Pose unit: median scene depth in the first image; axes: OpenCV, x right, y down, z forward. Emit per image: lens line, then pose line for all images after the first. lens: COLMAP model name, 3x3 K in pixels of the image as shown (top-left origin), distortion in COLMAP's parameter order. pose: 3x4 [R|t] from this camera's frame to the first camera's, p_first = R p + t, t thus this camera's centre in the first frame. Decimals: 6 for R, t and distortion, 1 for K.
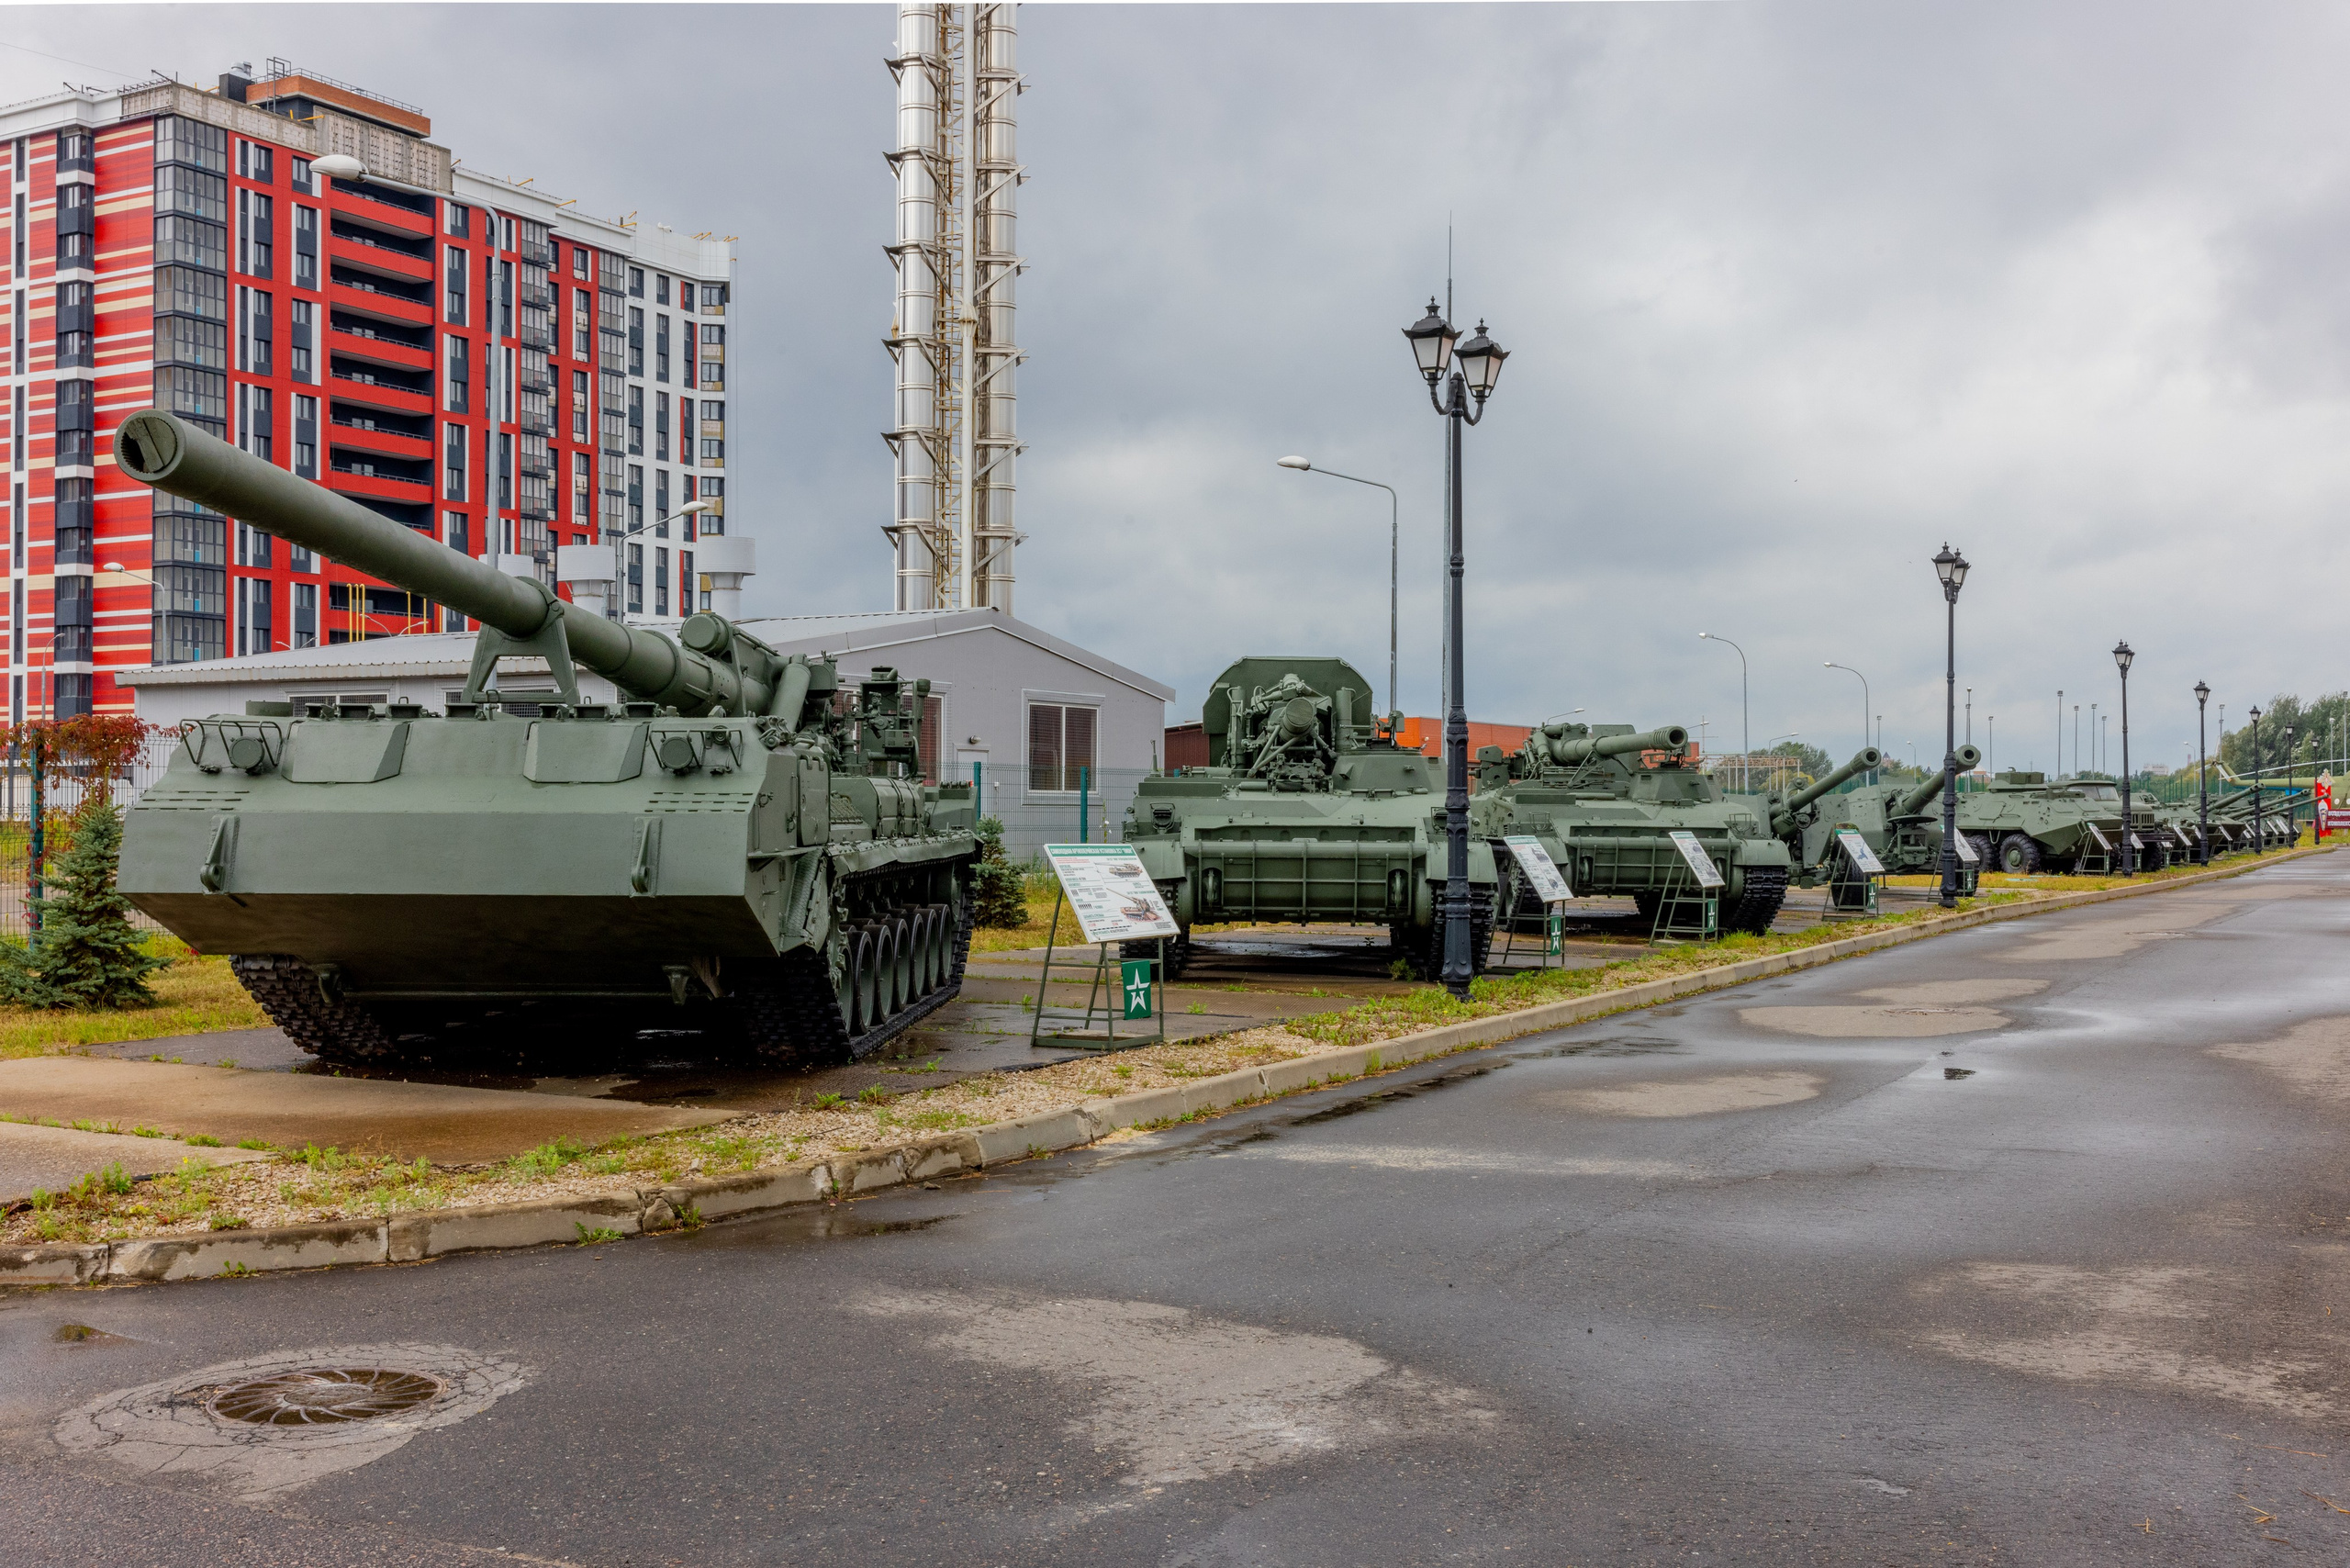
lens RADIAL K [[2318.0, 0, 1174.2], [0, 2318.0, 805.4], [0, 0, 1]] dist [0.010224, 0.008224]
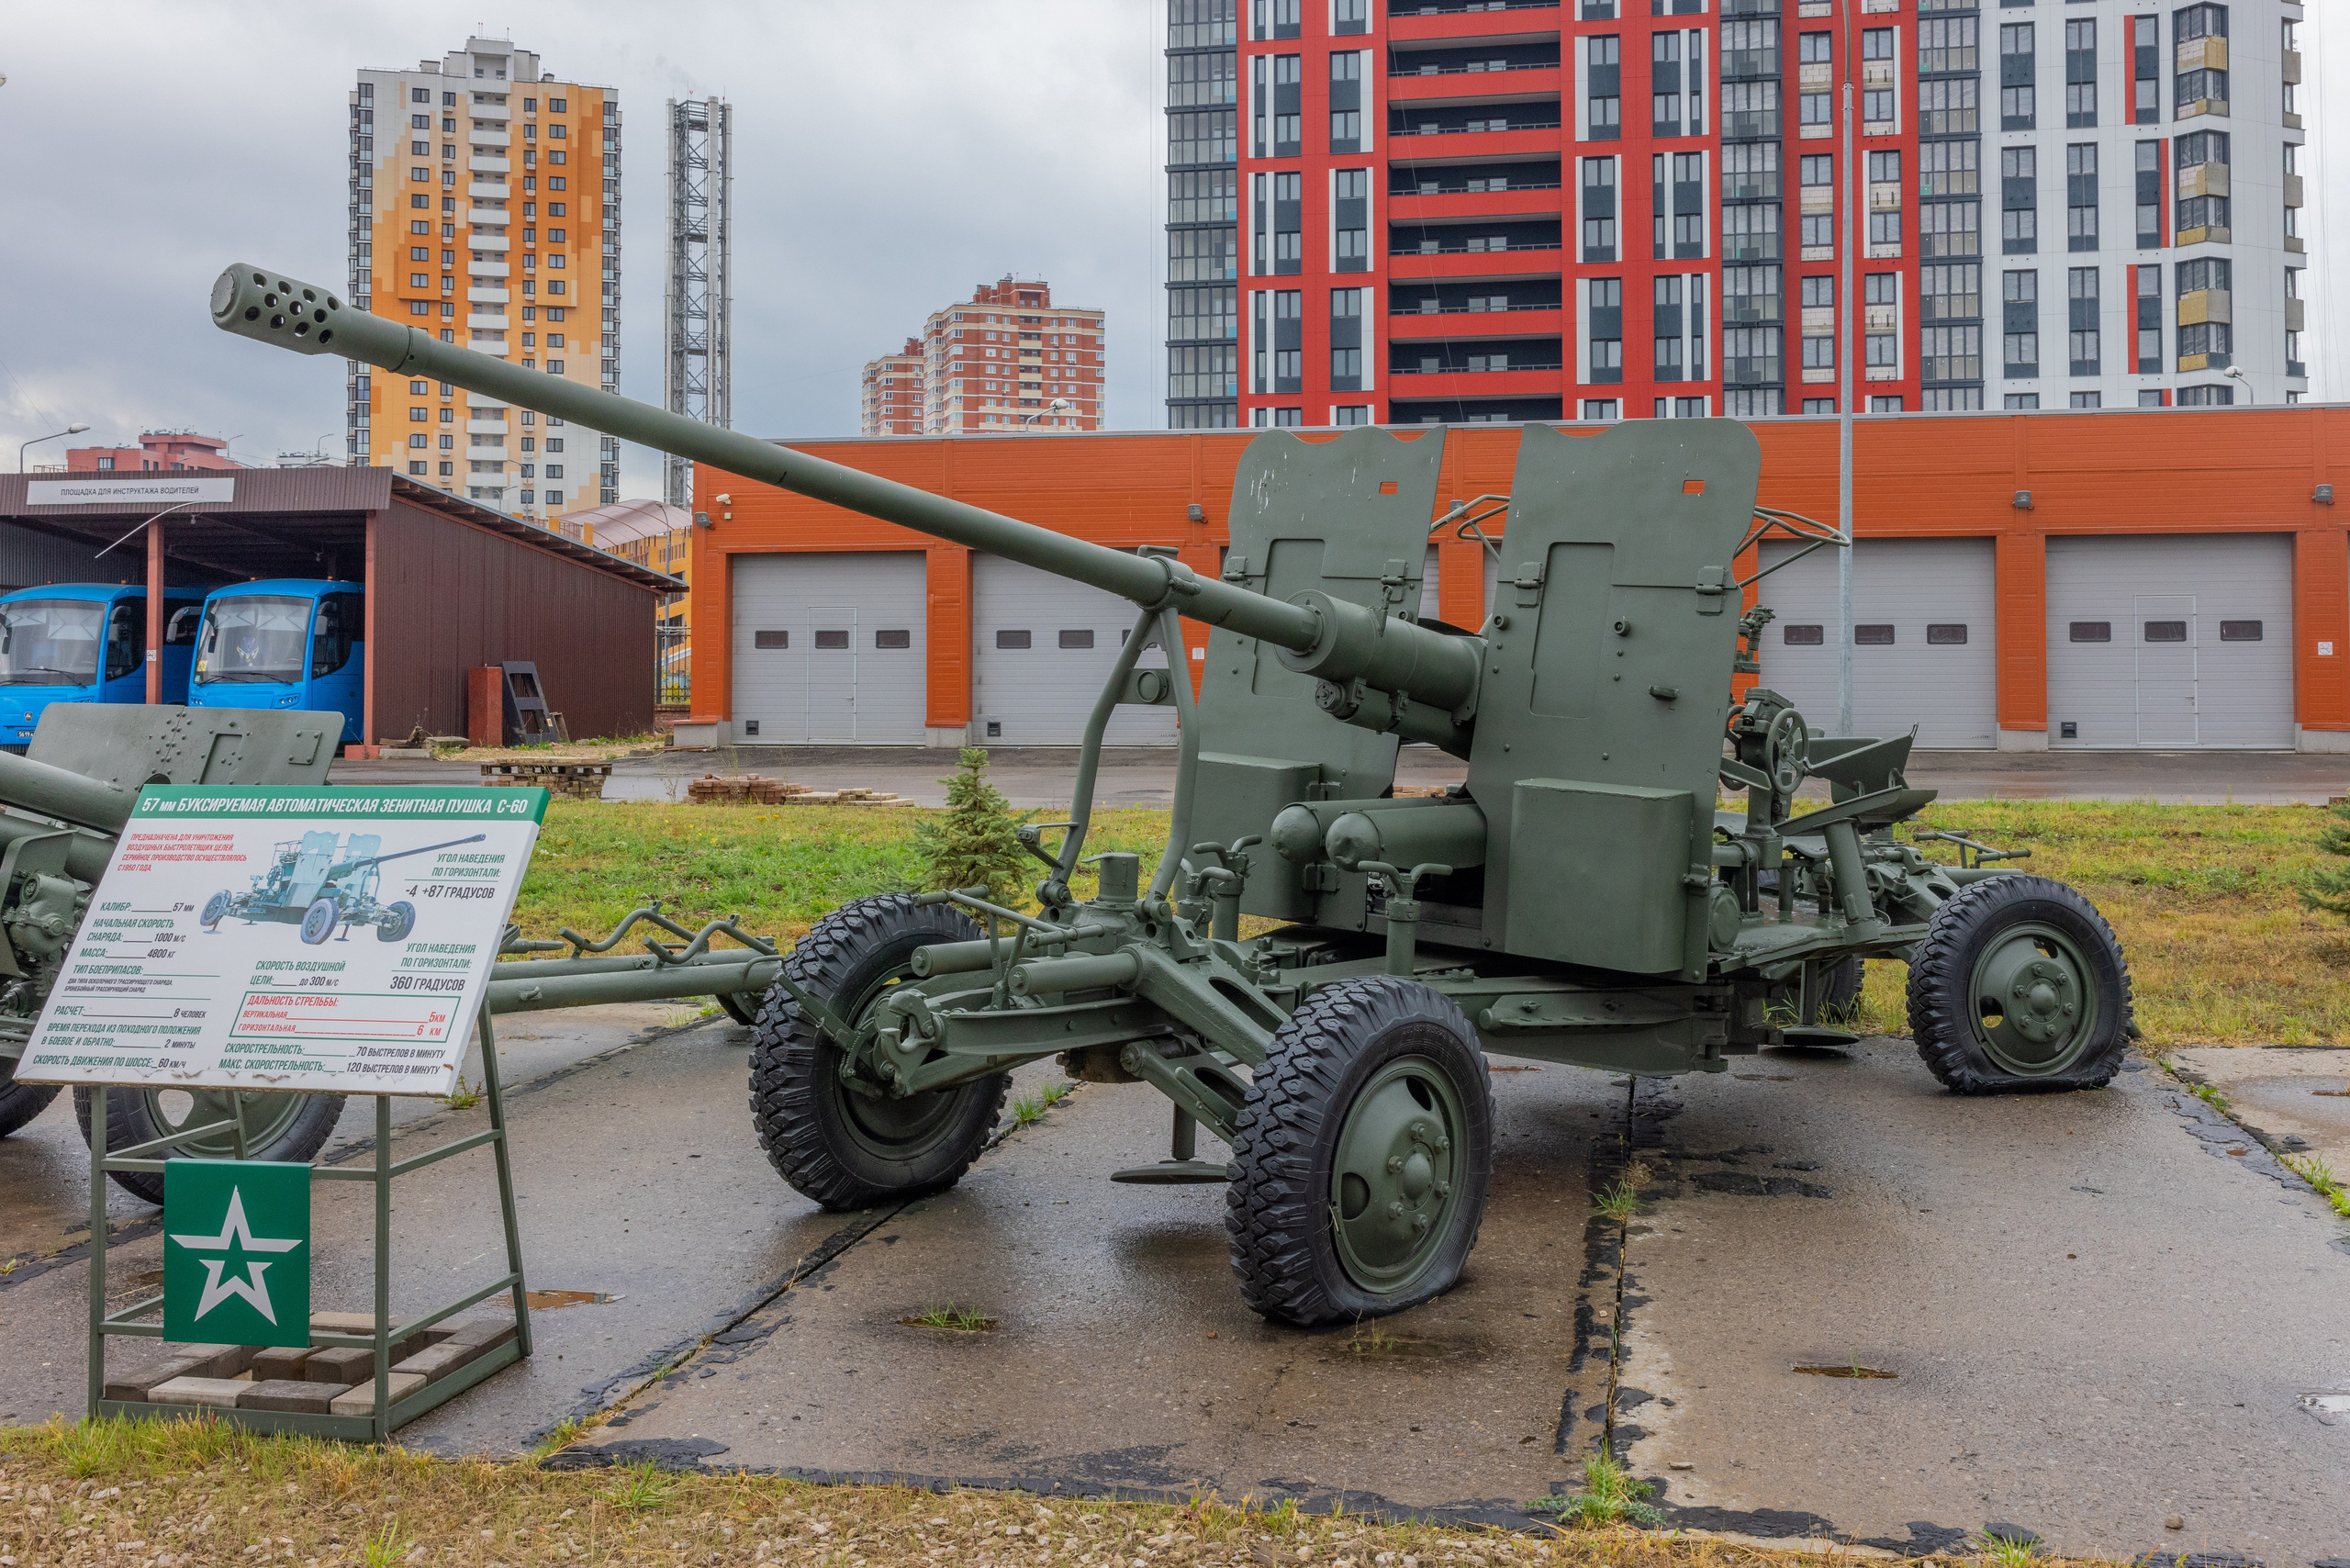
lens RADIAL K [[2348.9, 0, 1208.9], [0, 2348.9, 624.9], [0, 0, 1]] dist [0.002712, 0.037049]
pose [[0.312948, -0.030571, -0.949278, 0.379202], [0.005822, 0.999525, -0.030270, 0.003562], [0.949753, 0.003947, 0.312977, 0.723658]]
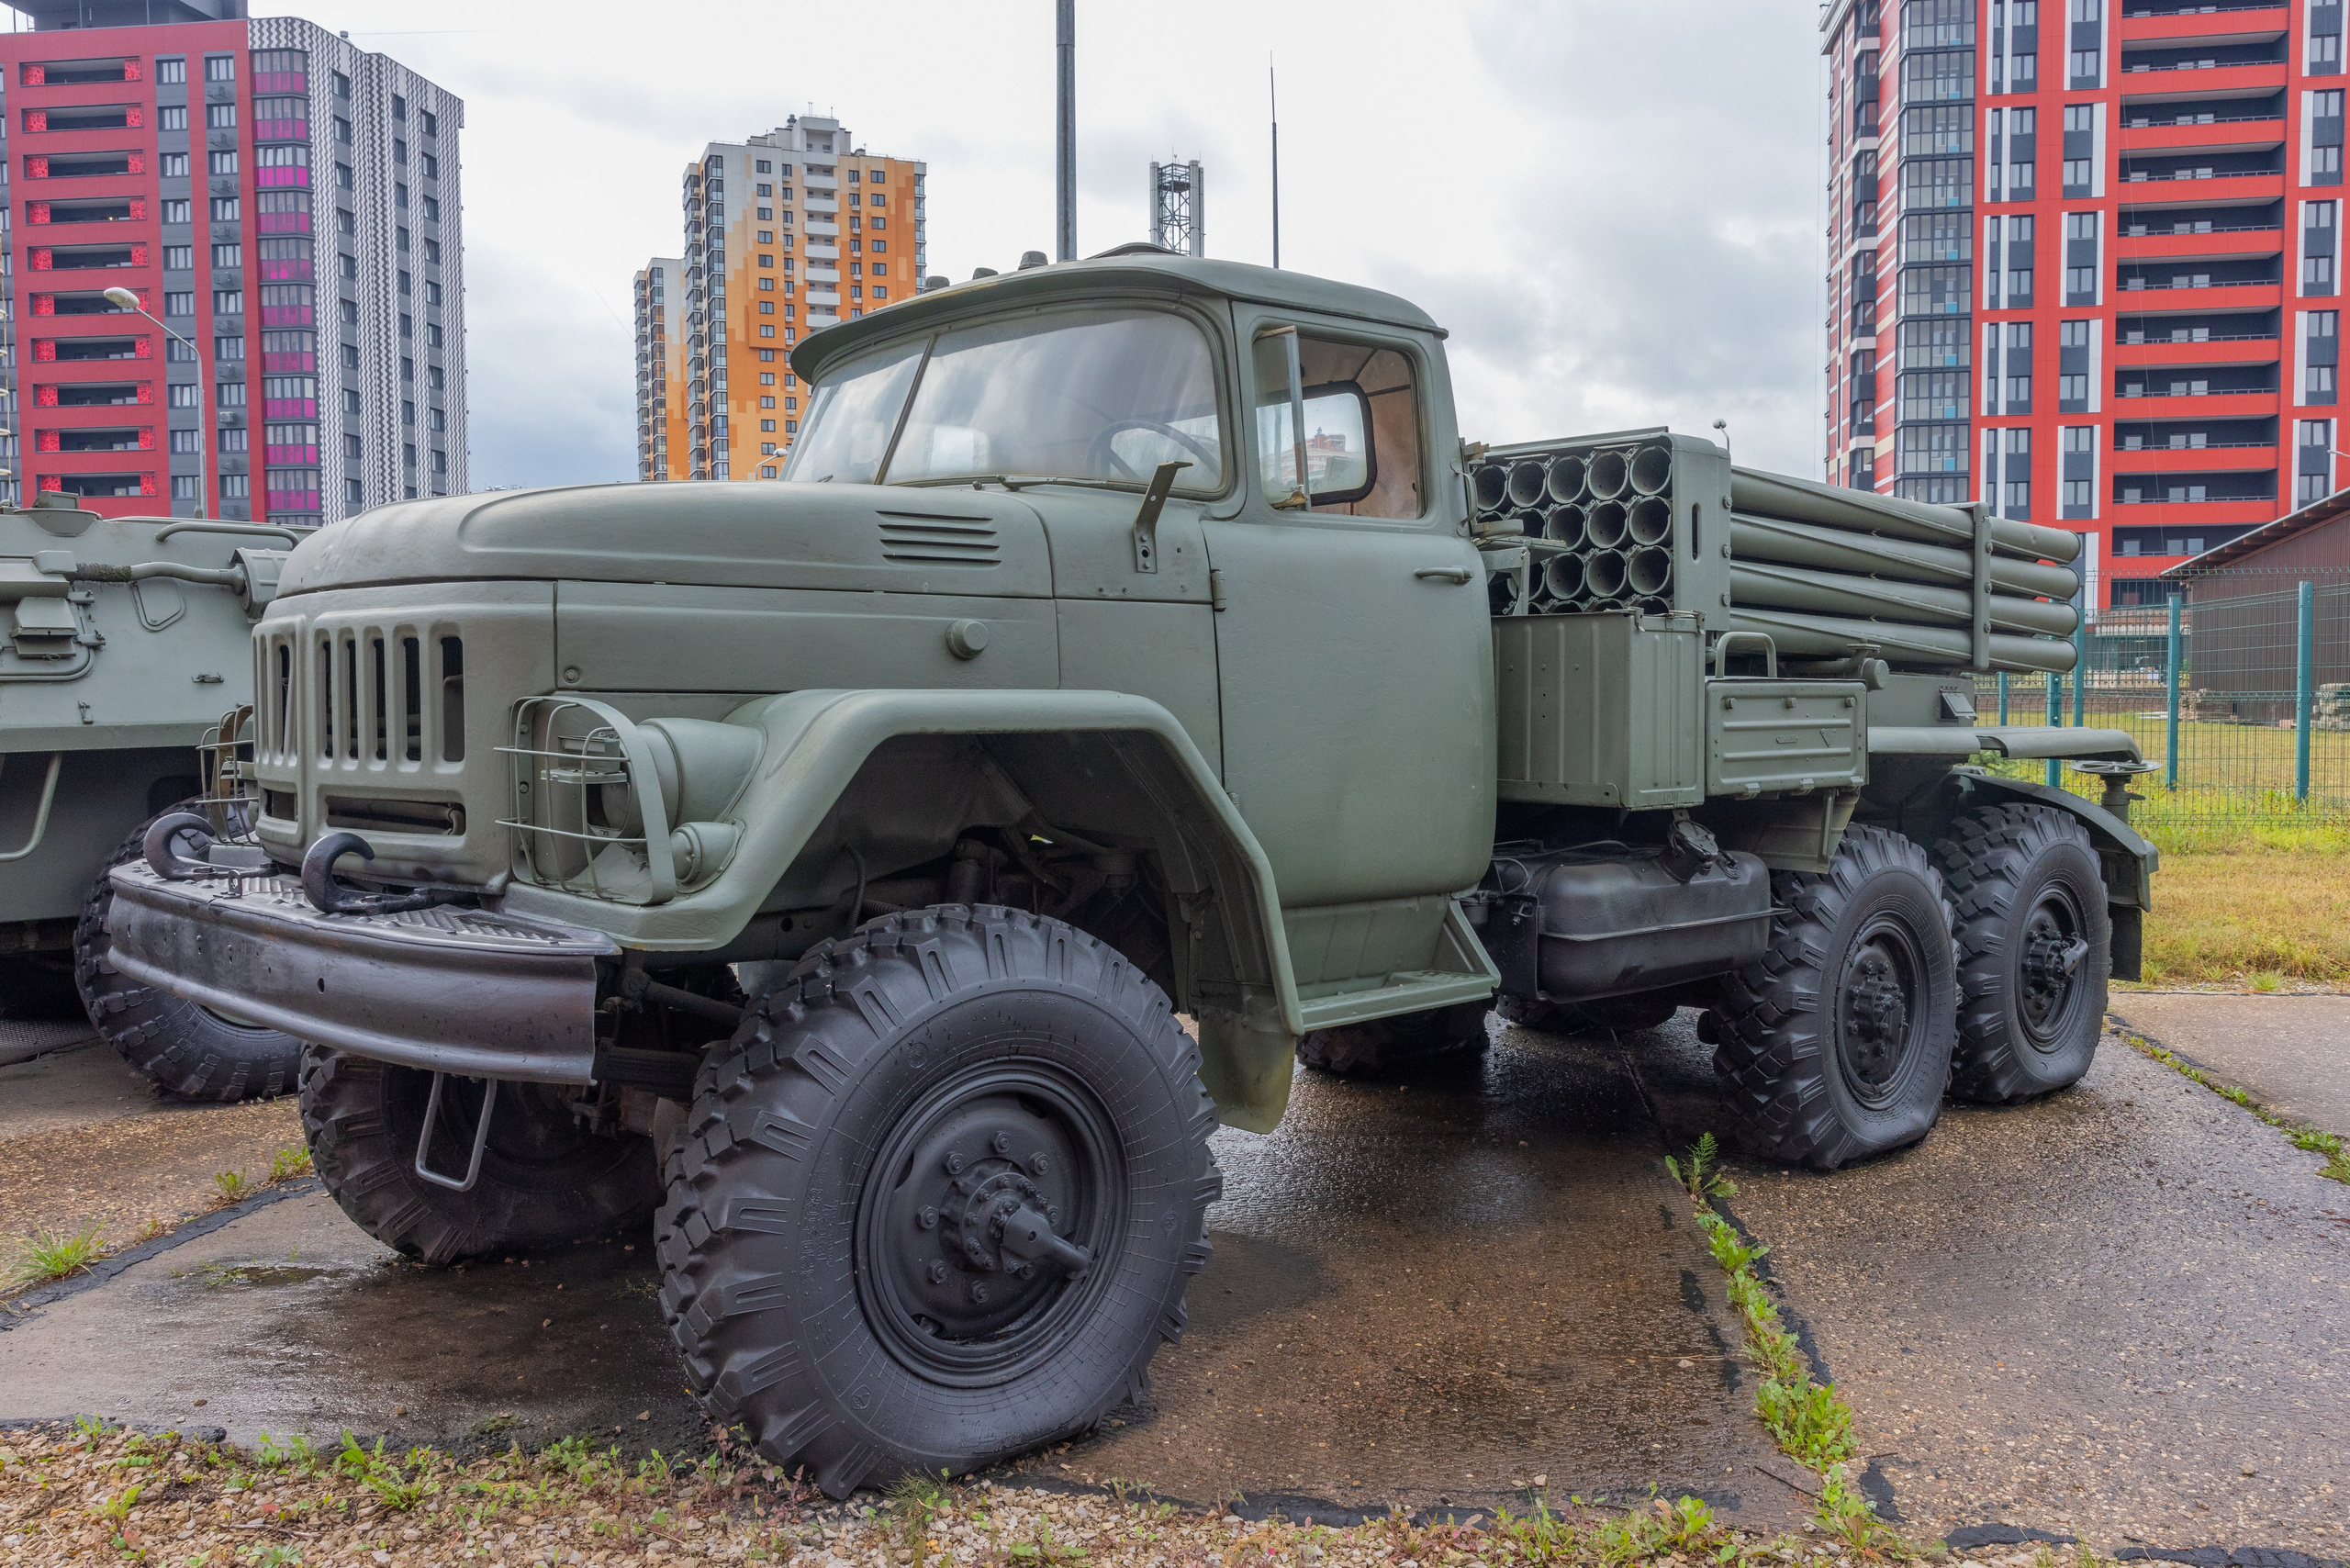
lens RADIAL K [[1915.3, 0, 1169.4], [0, 1915.3, 783.5], [0, 0, 1]] dist [0.005147, 0.008710]
pose [[0.360554, 0.040550, -0.931856, 0.199687], [0.011797, 0.998776, 0.048026, 0.002811], [0.932664, -0.028309, 0.359635, 0.414876]]
